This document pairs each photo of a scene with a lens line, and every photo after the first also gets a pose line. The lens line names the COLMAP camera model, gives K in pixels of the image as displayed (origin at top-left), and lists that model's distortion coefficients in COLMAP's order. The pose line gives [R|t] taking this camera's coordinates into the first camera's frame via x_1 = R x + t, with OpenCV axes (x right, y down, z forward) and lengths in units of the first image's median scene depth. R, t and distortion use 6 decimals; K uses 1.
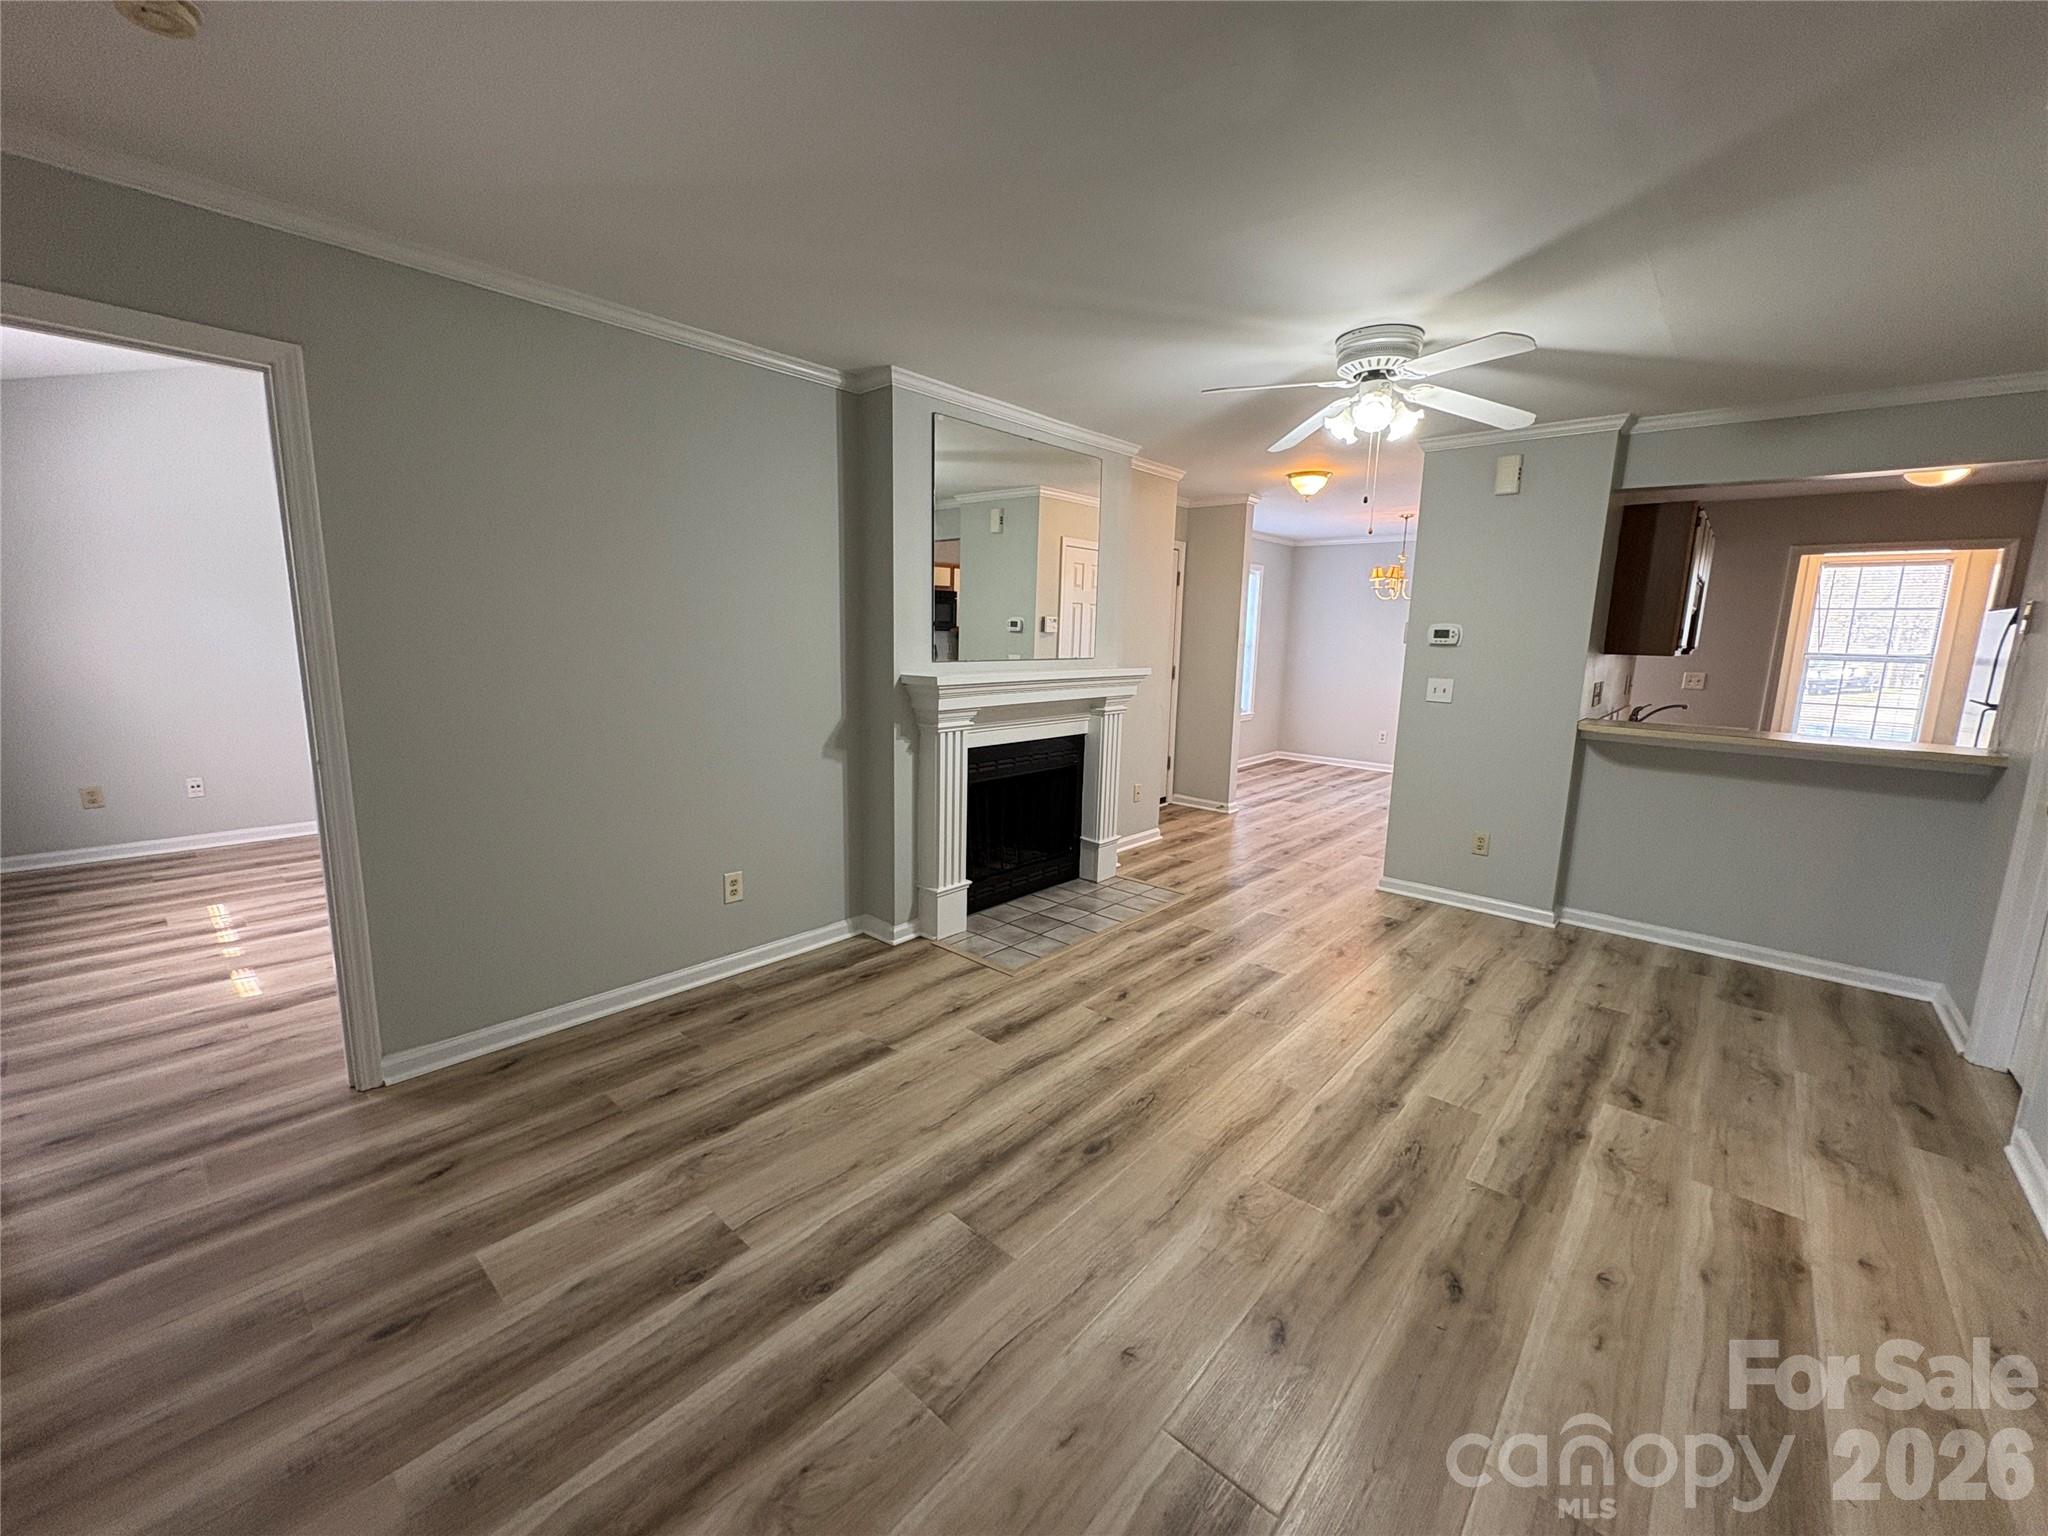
lens RADIAL K [[819.4, 0, 1017.1], [0, 819.4, 764.0], [0, 0, 1]] dist [0.000833, -0.000163]
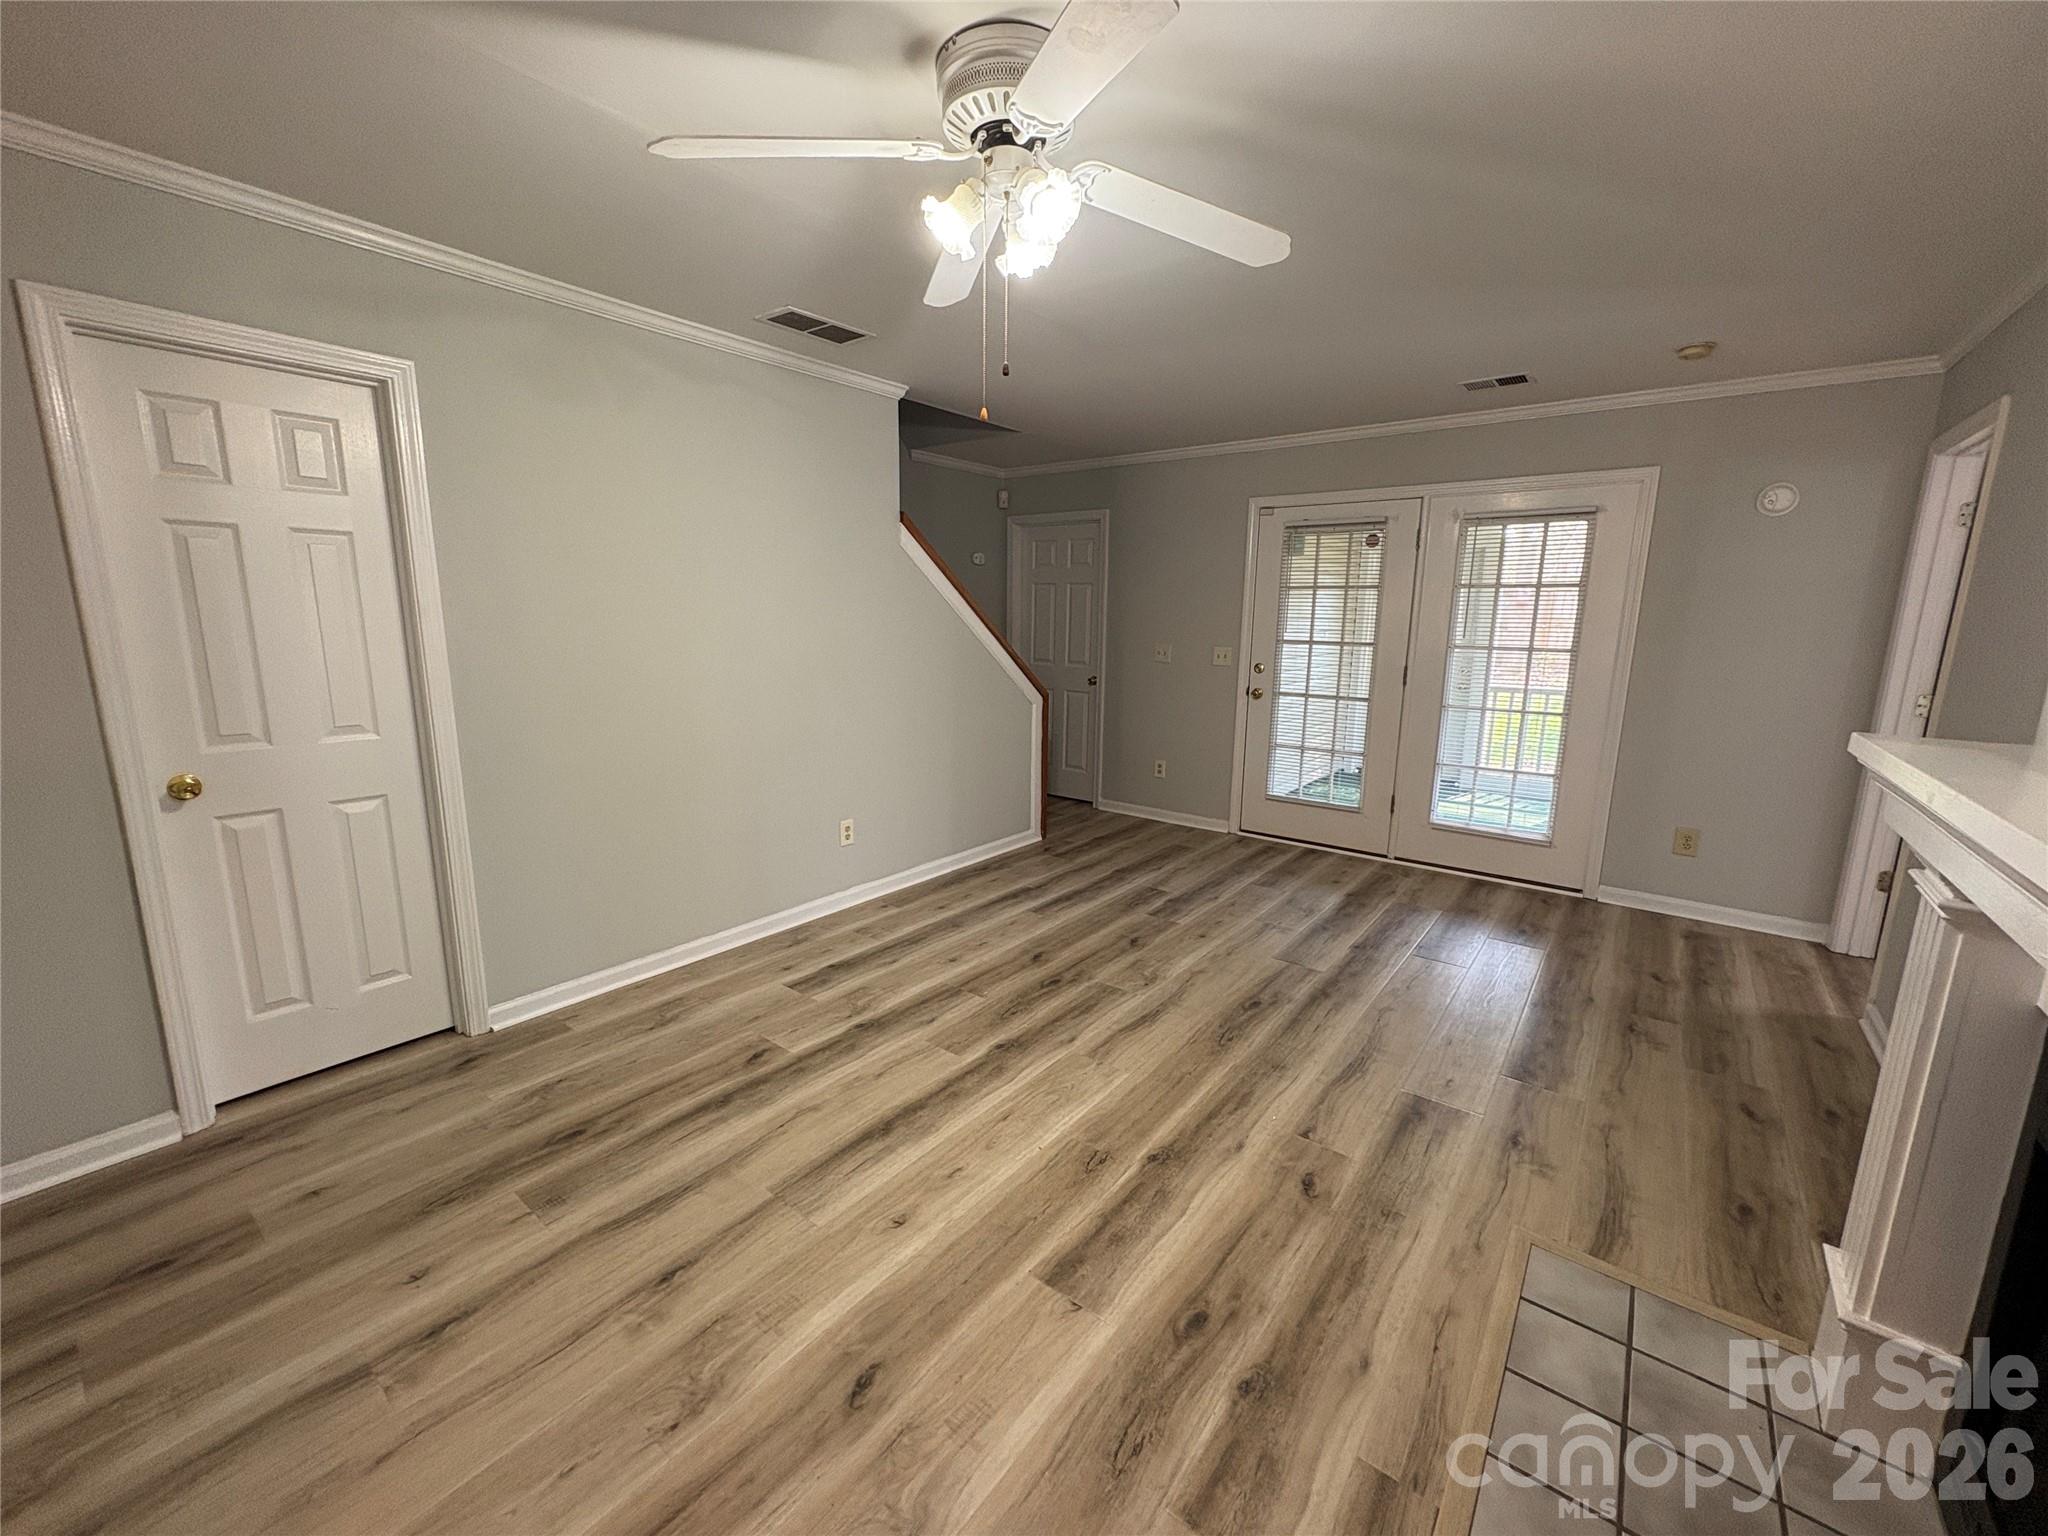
lens RADIAL K [[819.4, 0, 1017.1], [0, 819.4, 764.0], [0, 0, 1]] dist [0.000833, -0.000163]
pose [[-0.997375, -0.024522, -0.068133, 0.461877], [-0.046334, 0.939194, 0.340247, -0.264434], [0.055647, 0.342511, -0.937865, 1.672693]]
